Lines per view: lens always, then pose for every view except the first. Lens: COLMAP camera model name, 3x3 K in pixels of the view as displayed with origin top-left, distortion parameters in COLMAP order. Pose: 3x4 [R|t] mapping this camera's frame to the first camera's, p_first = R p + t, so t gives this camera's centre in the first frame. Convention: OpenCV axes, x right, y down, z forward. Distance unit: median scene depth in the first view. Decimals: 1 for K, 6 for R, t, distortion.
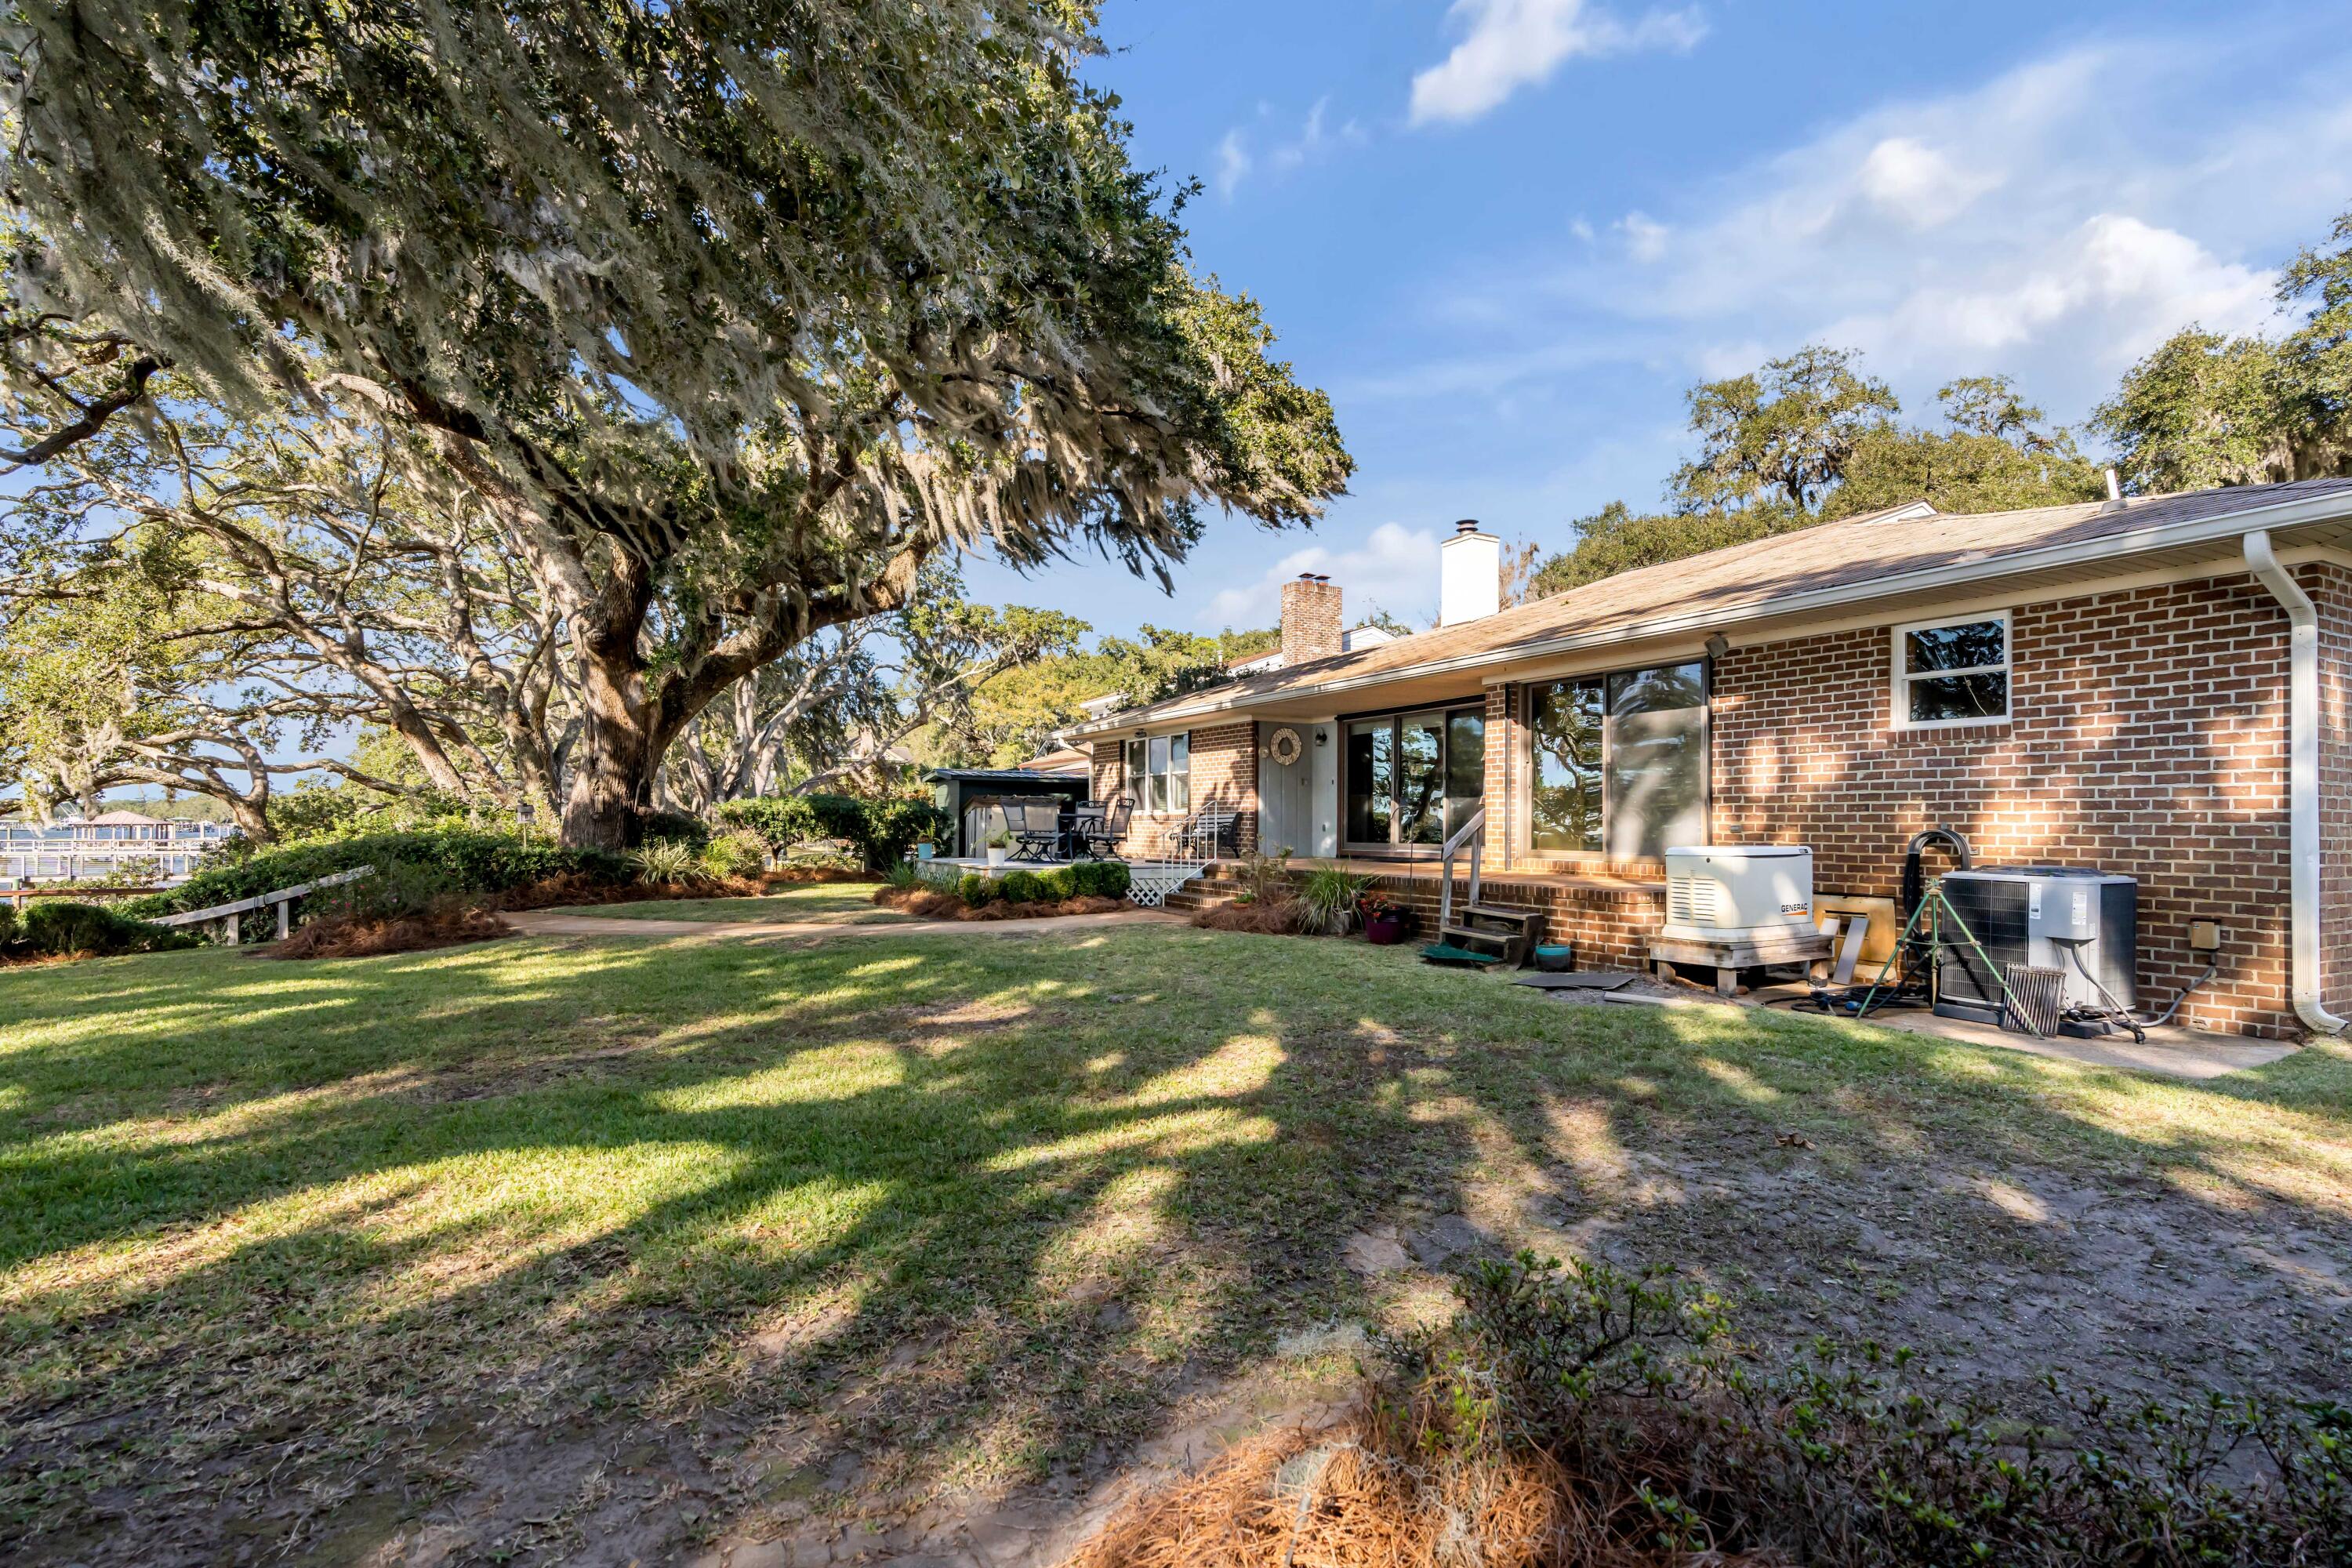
lens RADIAL K [[1360.1, 0, 1176.0], [0, 1360.1, 784.0], [0, 0, 1]] dist [-0.003199, 0.000362]
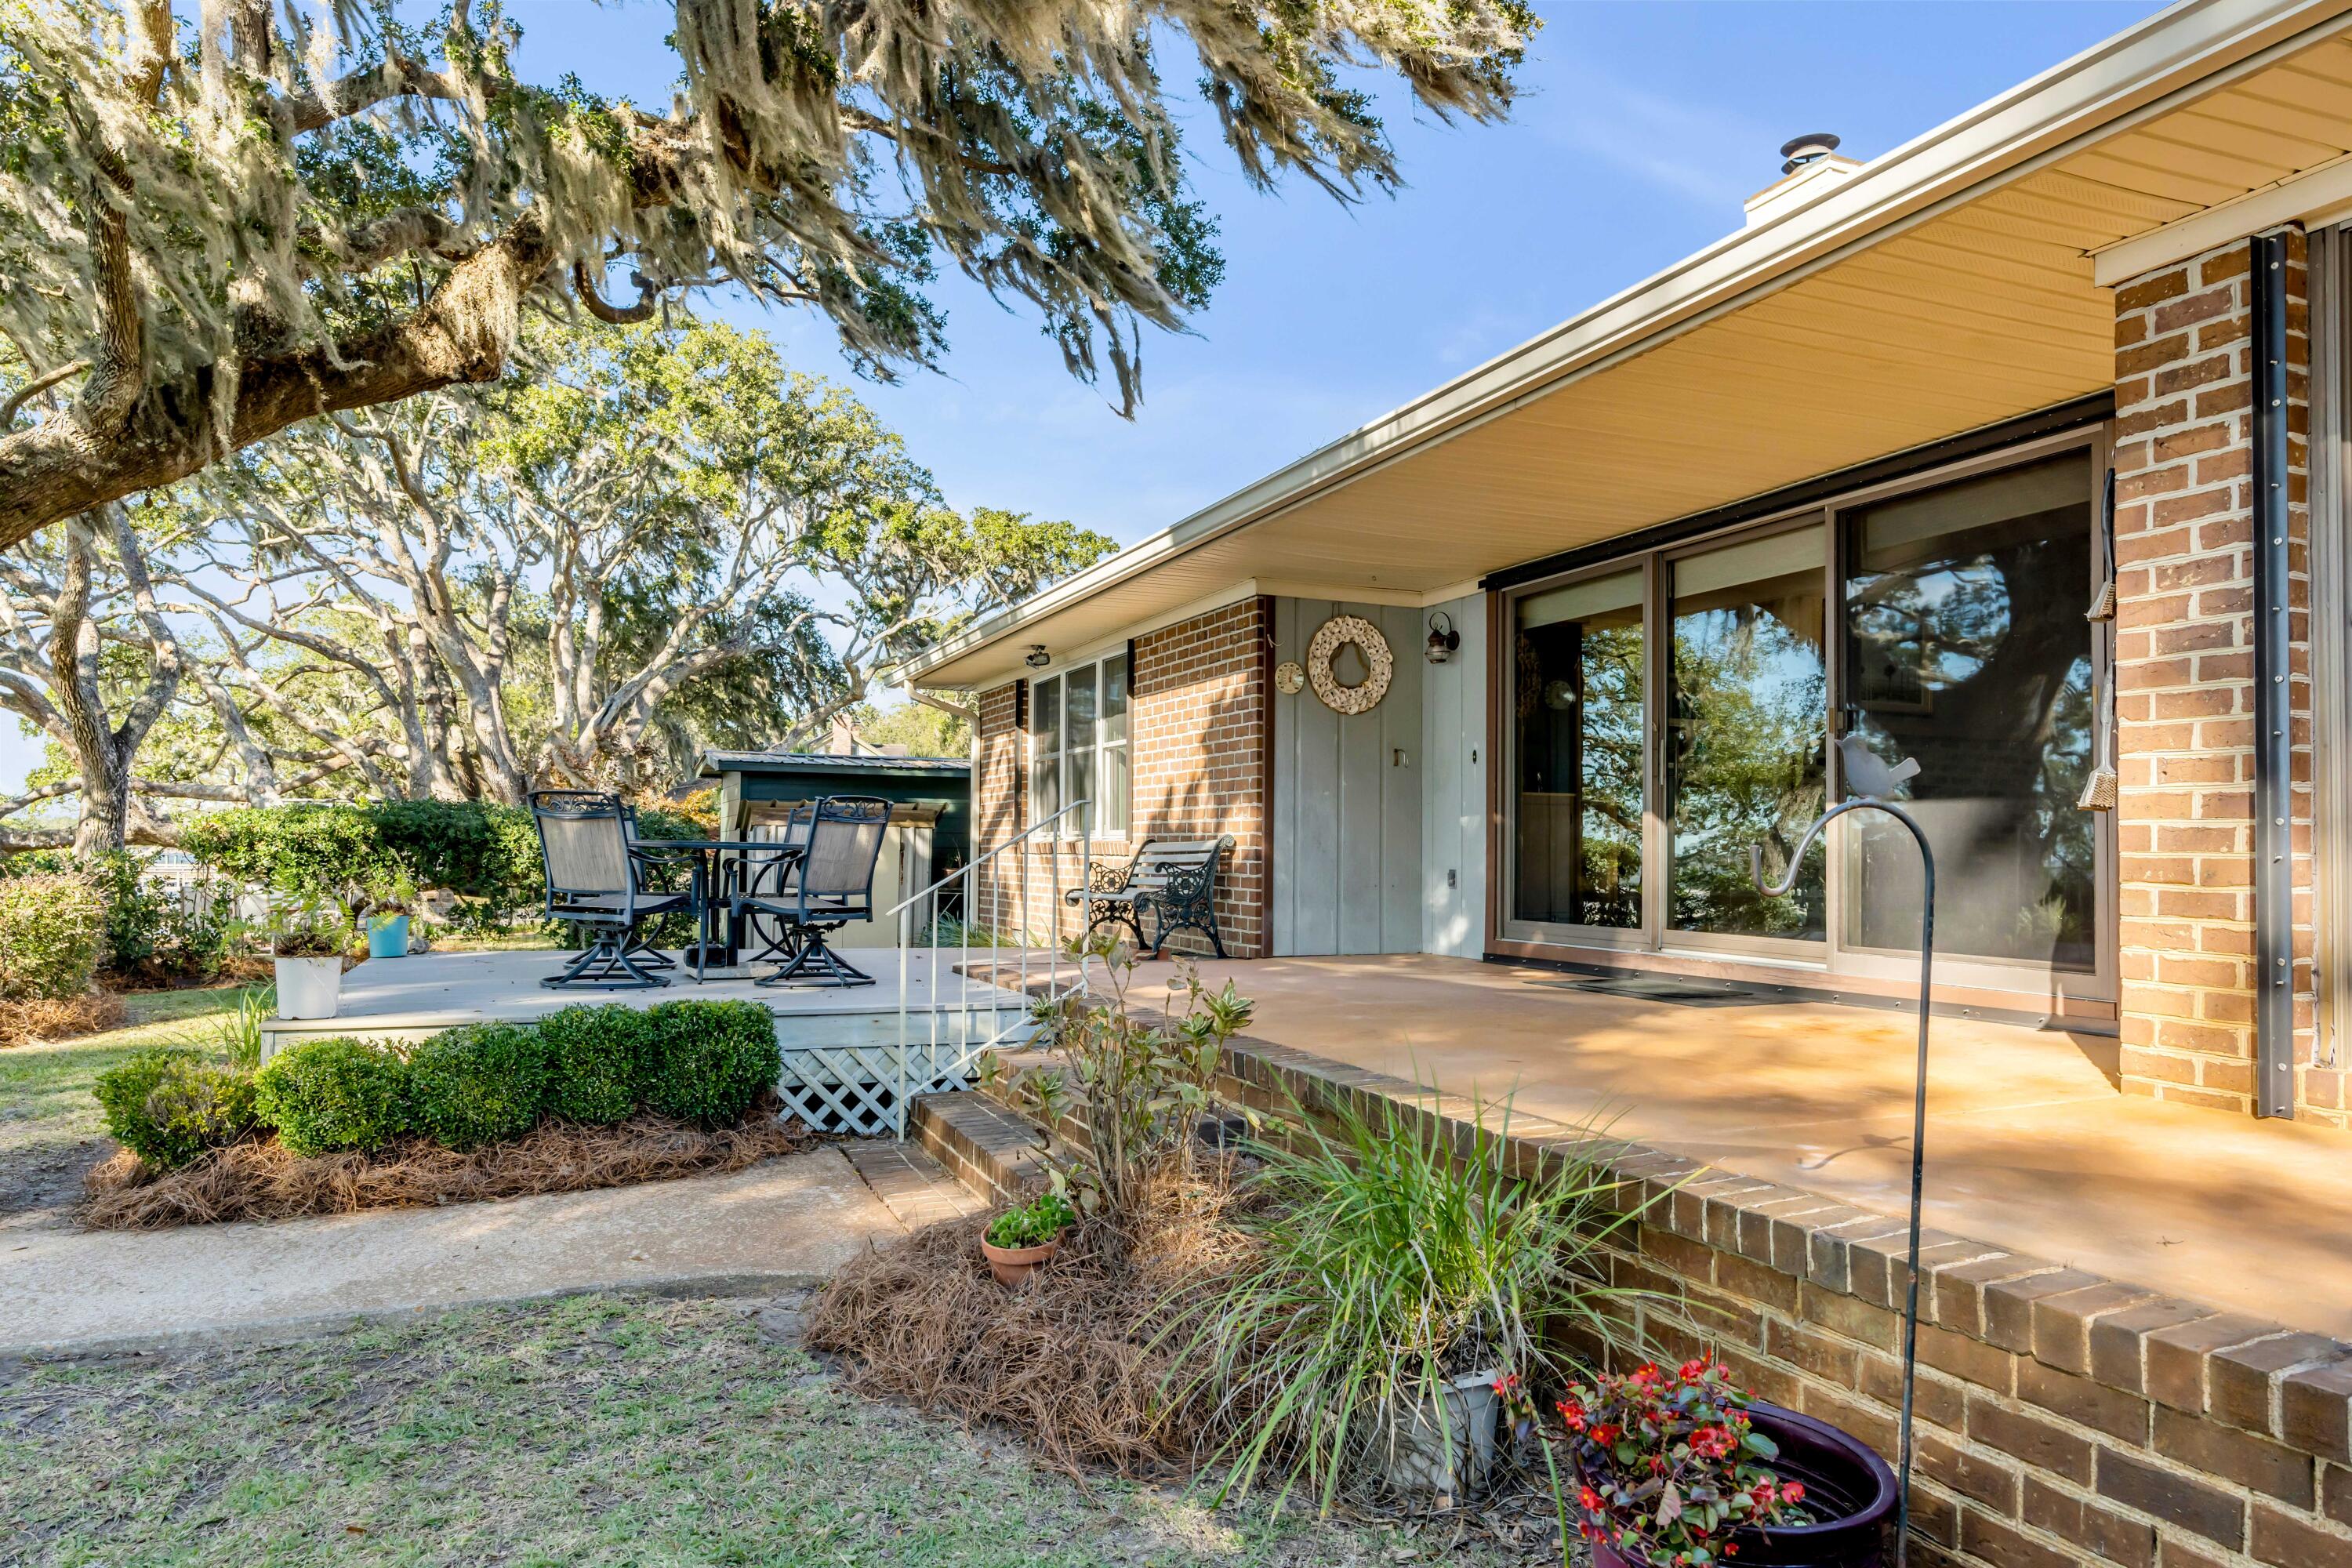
lens RADIAL K [[1360.1, 0, 1176.0], [0, 1360.1, 784.0], [0, 0, 1]] dist [-0.003199, 0.000362]
pose [[0.991119, -0.004399, -0.132908, 0.080546], [0.002355, 0.999876, -0.015539, 0.011337], [0.132960, 0.015088, 0.991007, 0.597159]]
